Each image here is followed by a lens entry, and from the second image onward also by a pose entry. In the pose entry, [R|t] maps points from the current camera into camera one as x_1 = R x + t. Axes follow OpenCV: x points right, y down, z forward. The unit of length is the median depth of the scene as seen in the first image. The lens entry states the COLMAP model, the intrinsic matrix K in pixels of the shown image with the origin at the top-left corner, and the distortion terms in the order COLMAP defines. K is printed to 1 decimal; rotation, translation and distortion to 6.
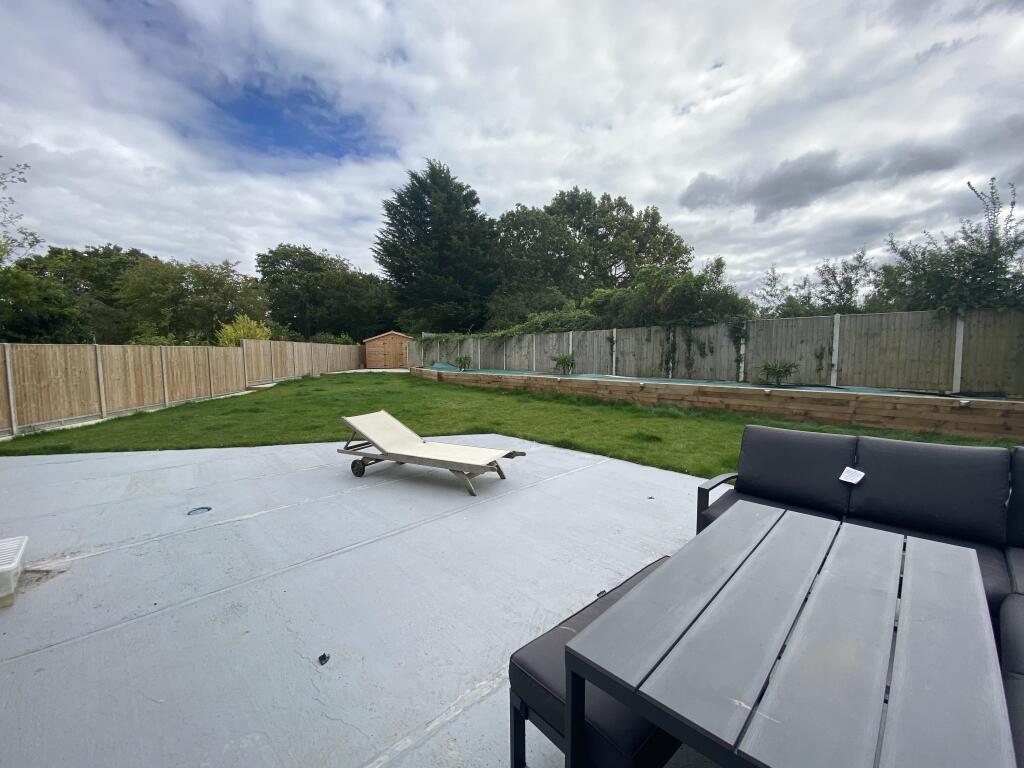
lens RADIAL K [[414.0, 0, 511.2], [0, 414.0, 386.5], [0, 0, 1]] dist [-0.001338, -0.000302]
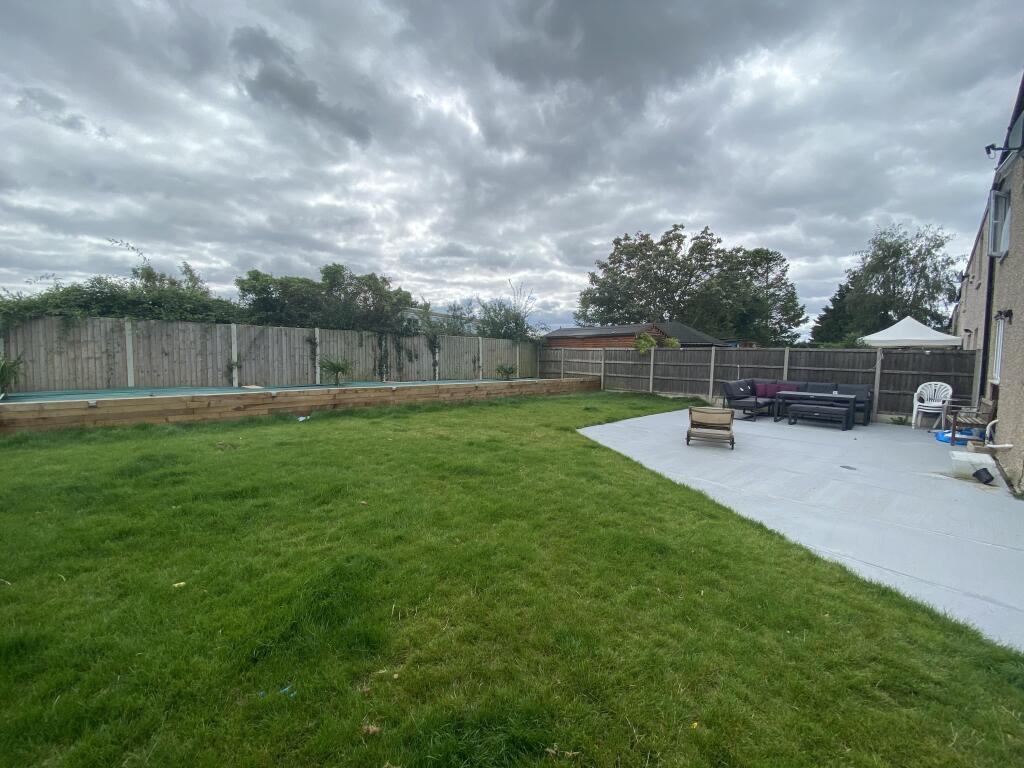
lens RADIAL K [[414.0, 0, 510.1], [0, 414.0, 387.0], [0, 0, 1]] dist [-0.001338, -0.000302]
pose [[-0.044870, -0.059454, 0.997222, -0.711769], [0.070278, 0.995566, 0.062517, -0.053025], [-0.996518, 0.072888, -0.040493, 0.750944]]
